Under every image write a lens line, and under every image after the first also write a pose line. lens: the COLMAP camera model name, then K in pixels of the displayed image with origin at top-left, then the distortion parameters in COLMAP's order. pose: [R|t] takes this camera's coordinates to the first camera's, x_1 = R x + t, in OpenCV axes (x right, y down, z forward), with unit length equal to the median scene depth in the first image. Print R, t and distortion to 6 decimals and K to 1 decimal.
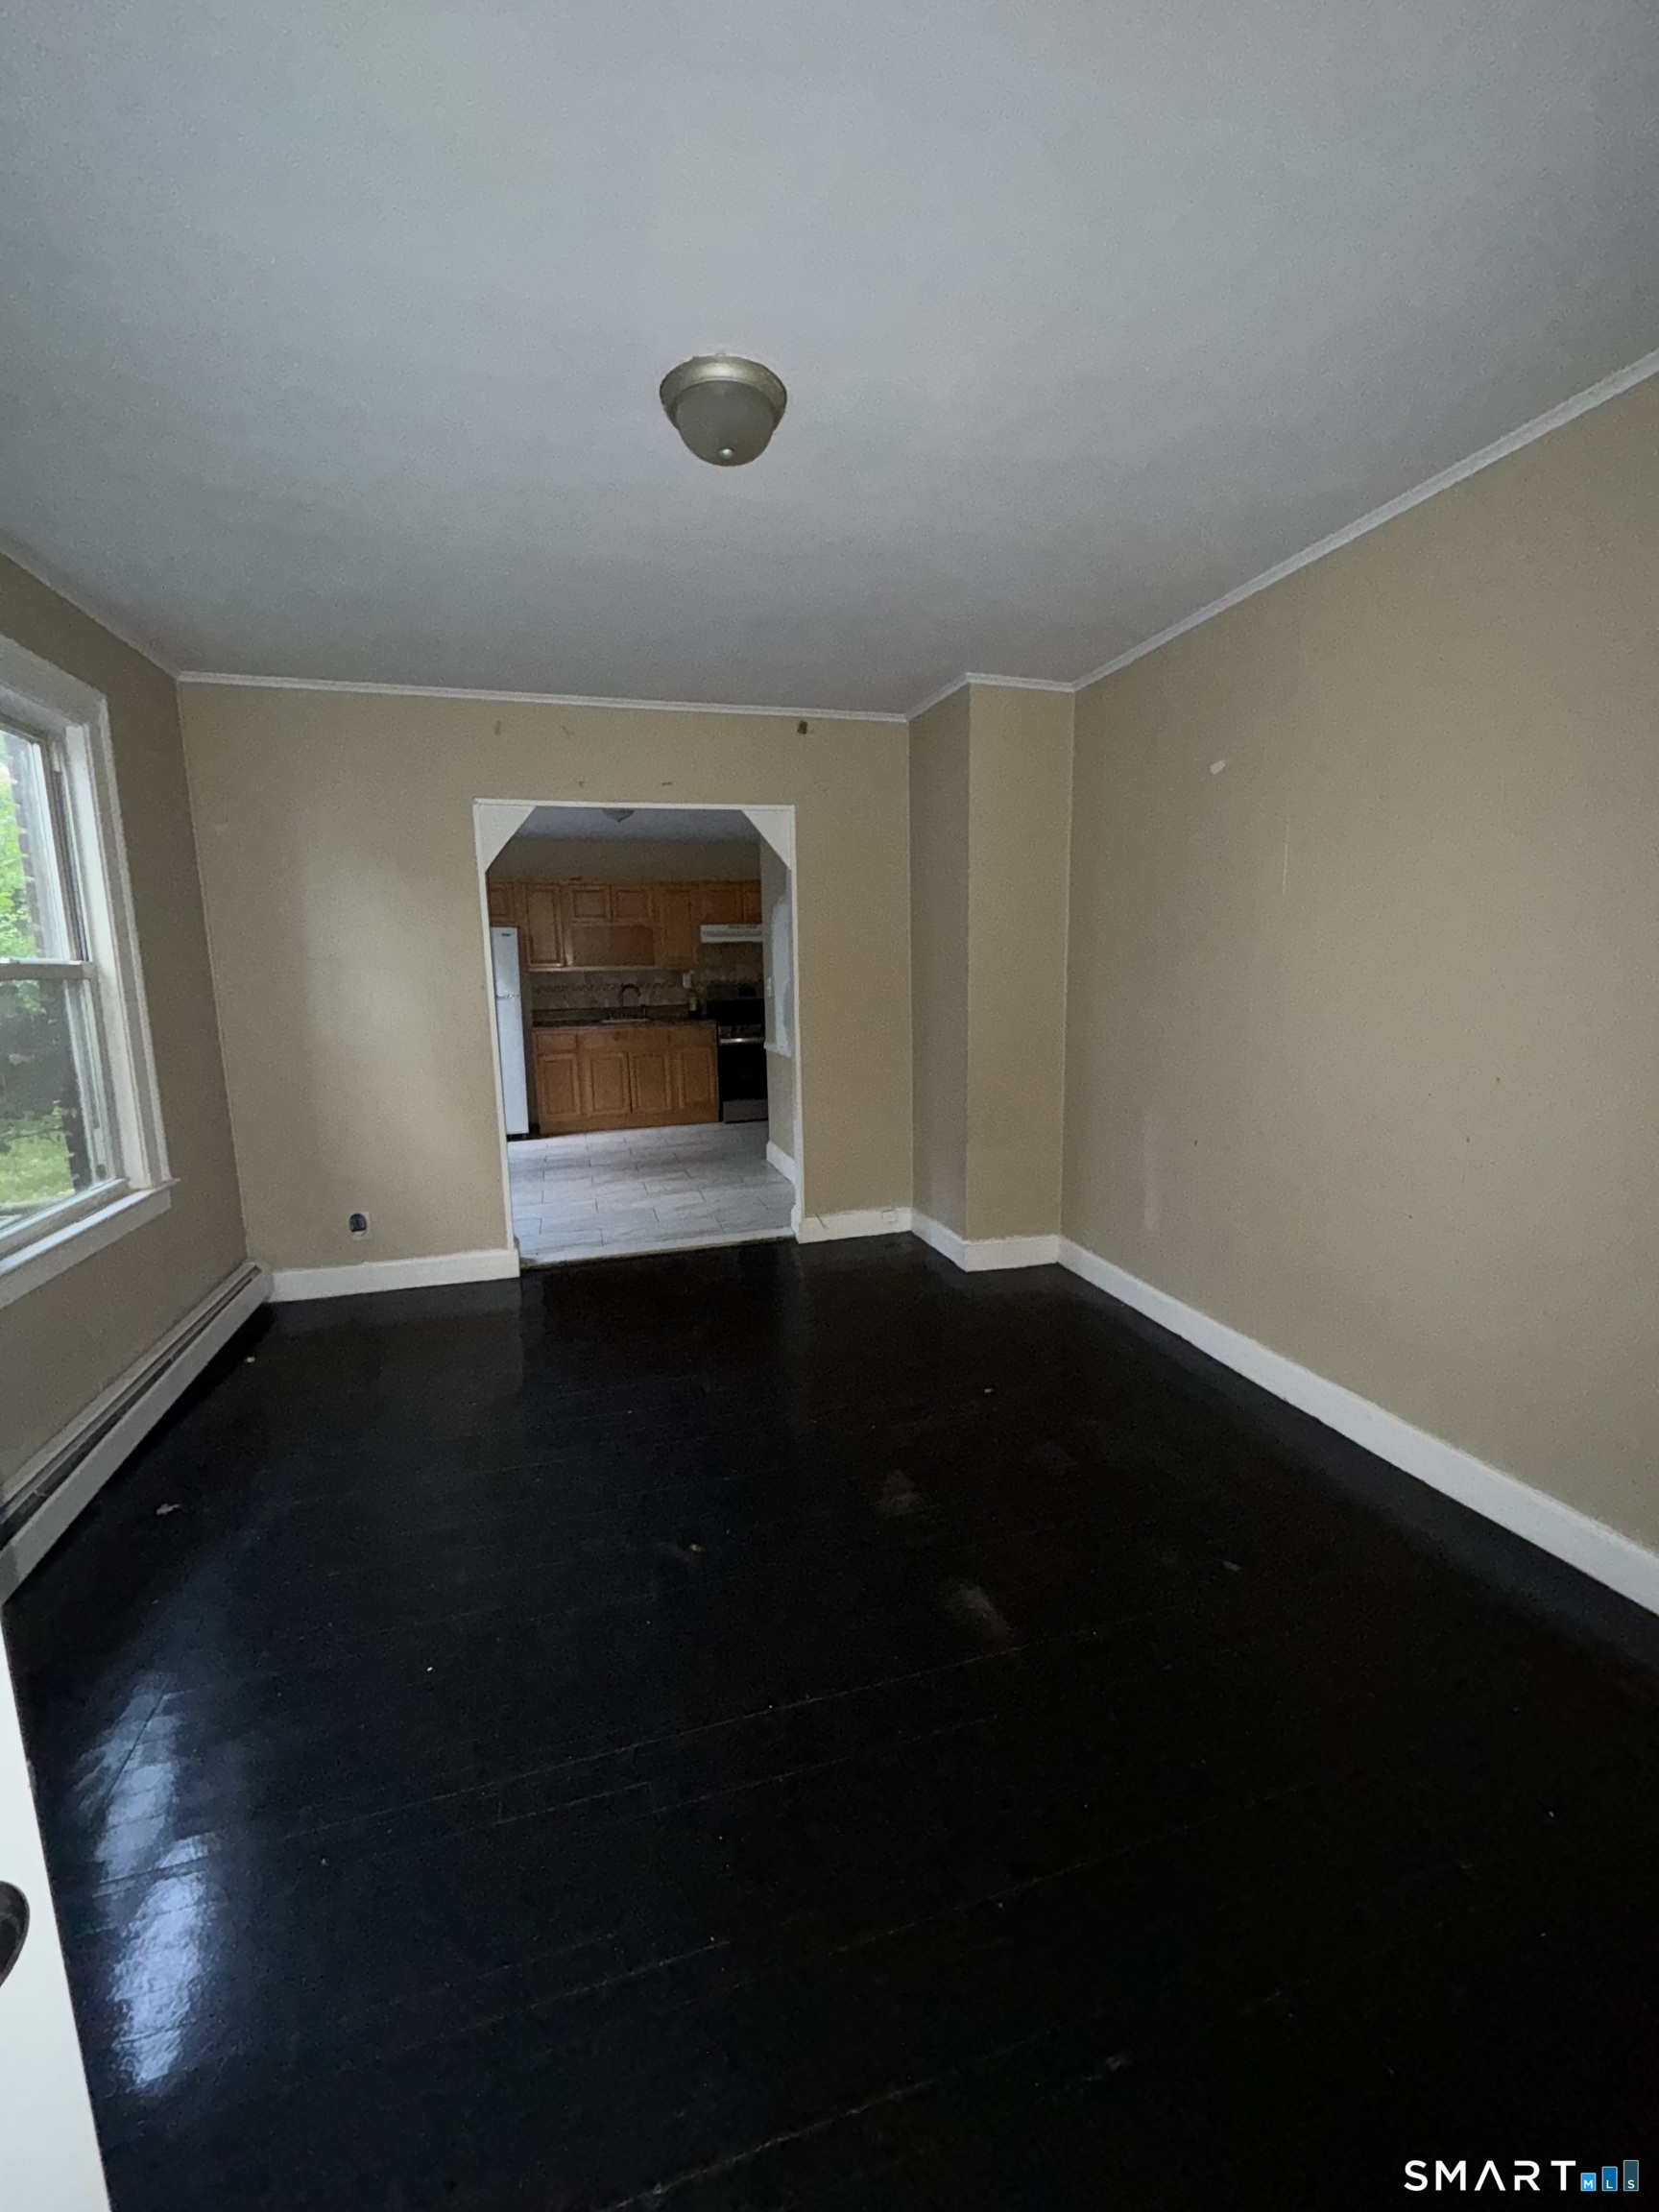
lens RADIAL K [[880.6, 0, 826.5], [0, 880.6, 1112.0], [0, 0, 1]] dist [-0.001465, -0.000417]
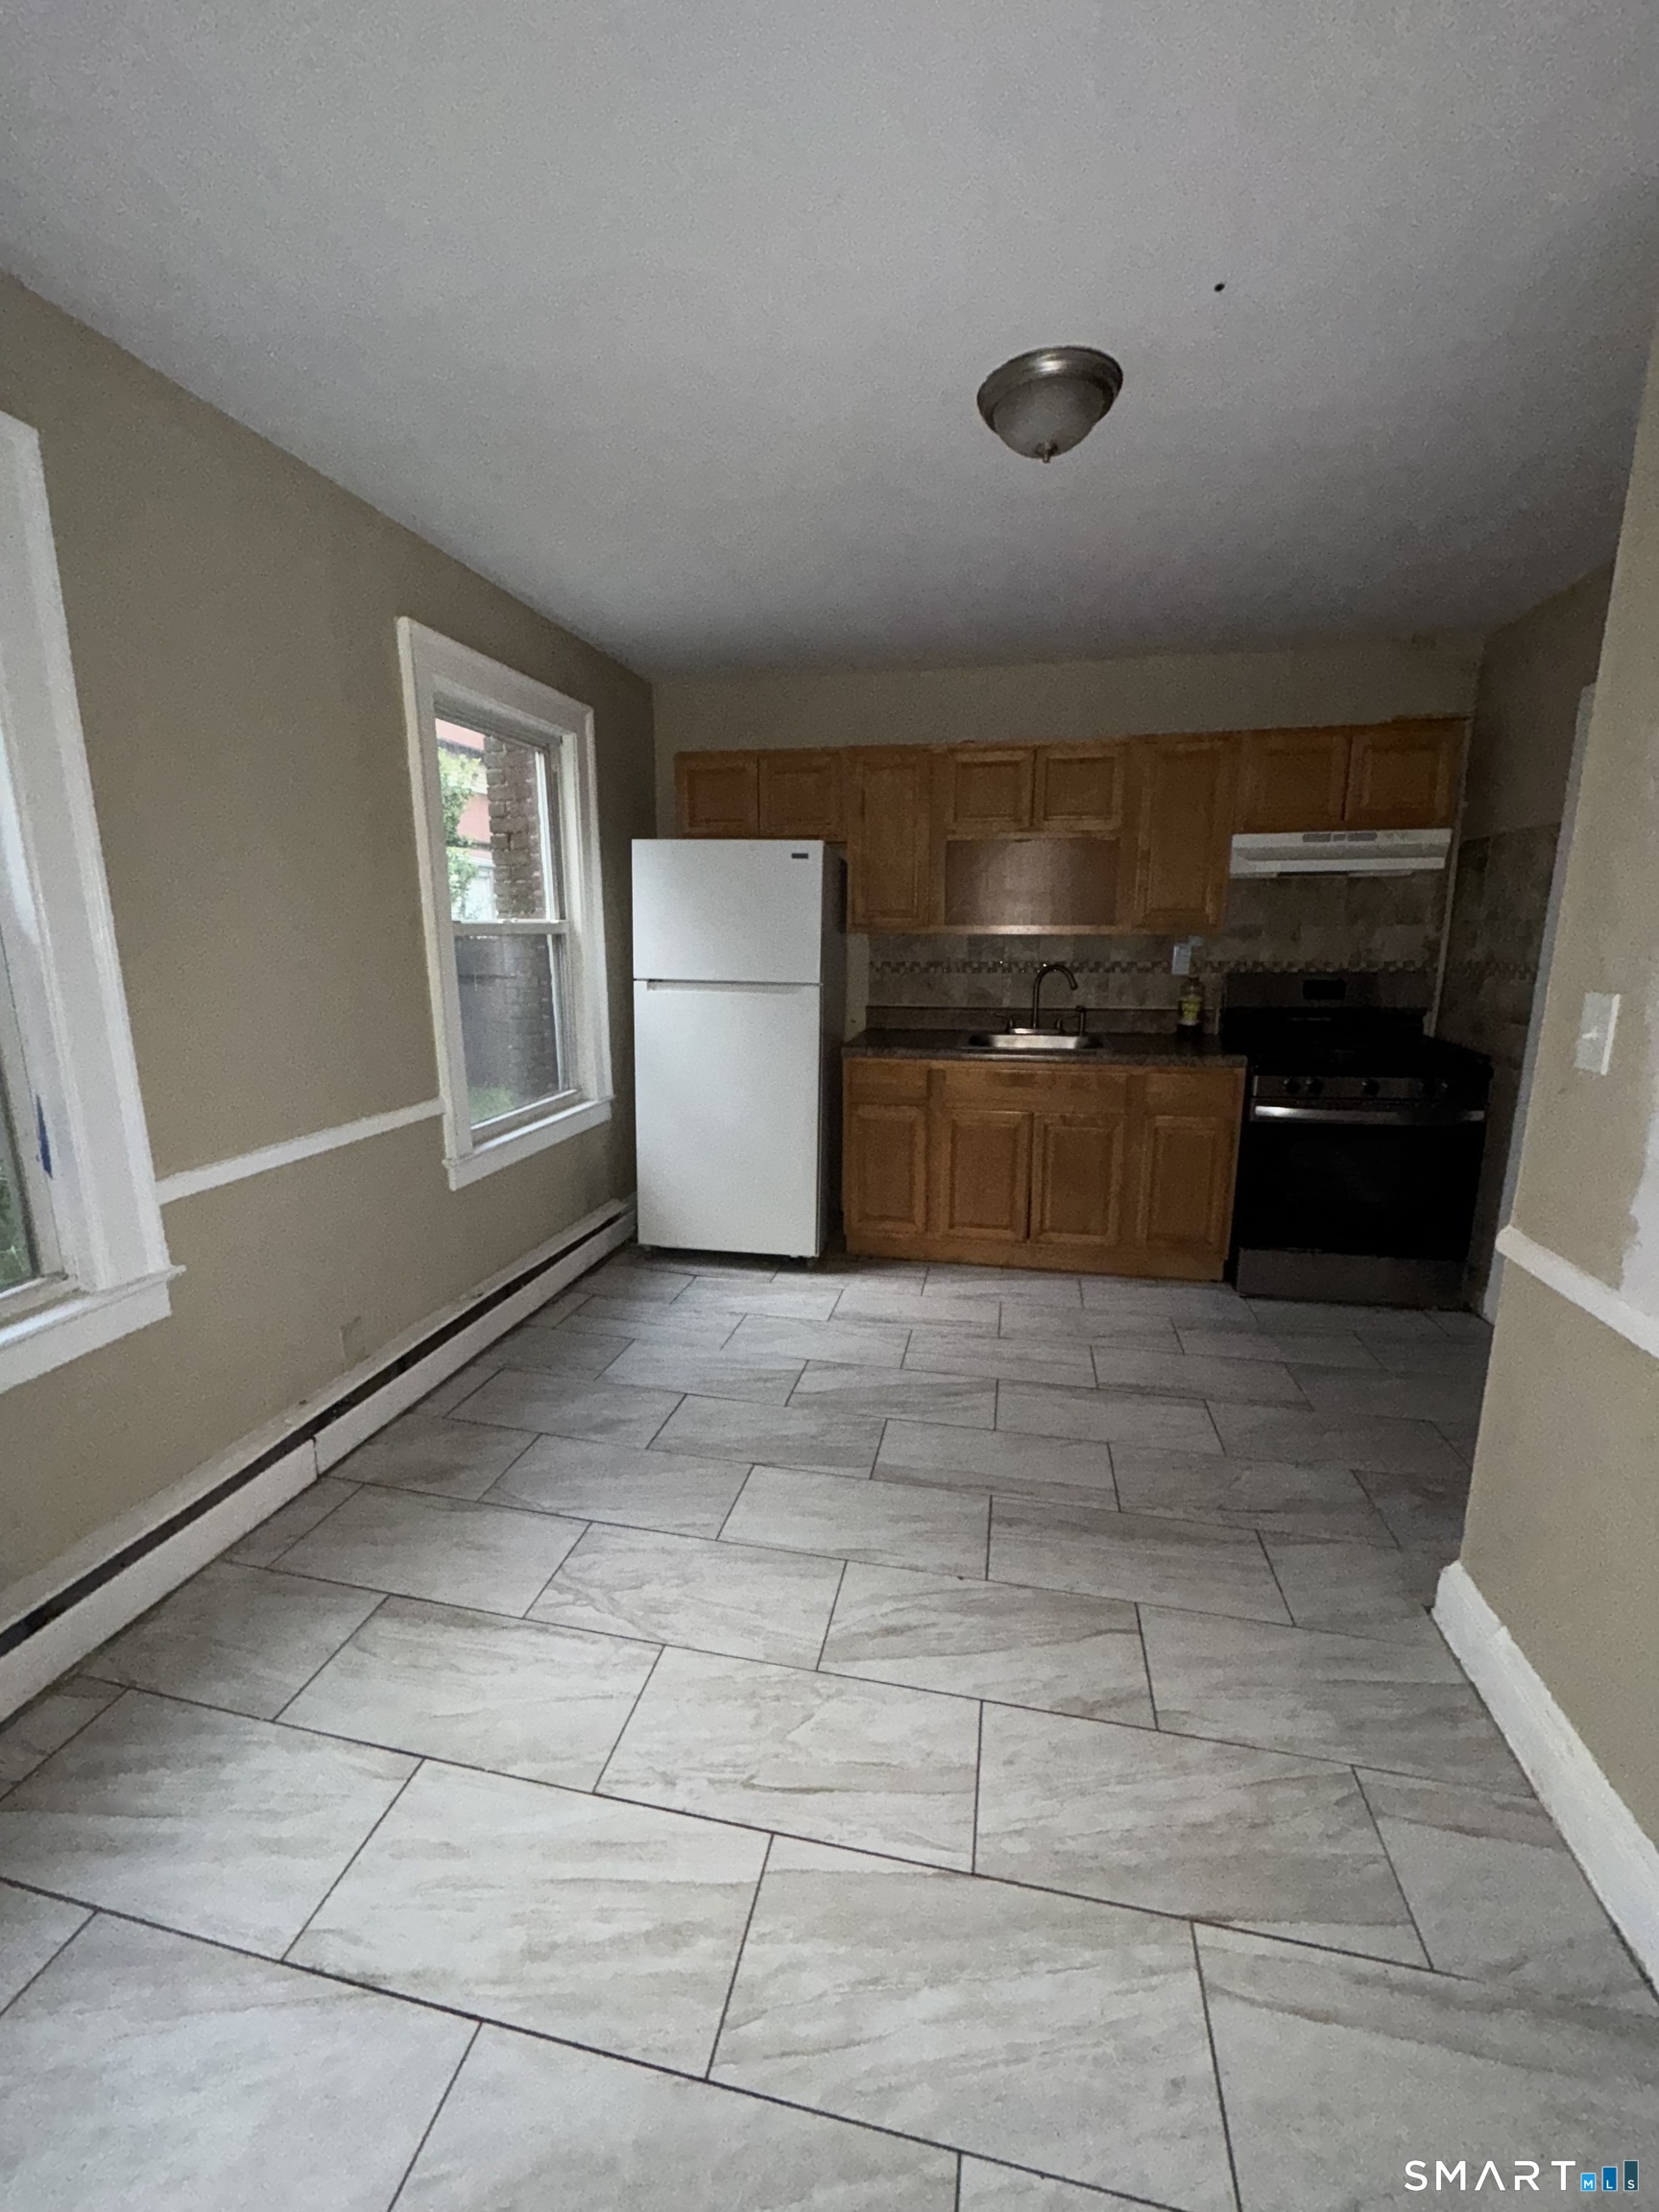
lens RADIAL K [[880.6, 0, 827.6], [0, 880.6, 1103.7], [0, 0, 1]] dist [-0.001465, -0.000417]
pose [[0.877351, 0.113622, -0.466203, -0.099687], [-0.092303, 0.993379, 0.068397, -0.090227], [0.470888, -0.016976, 0.882030, 0.512355]]
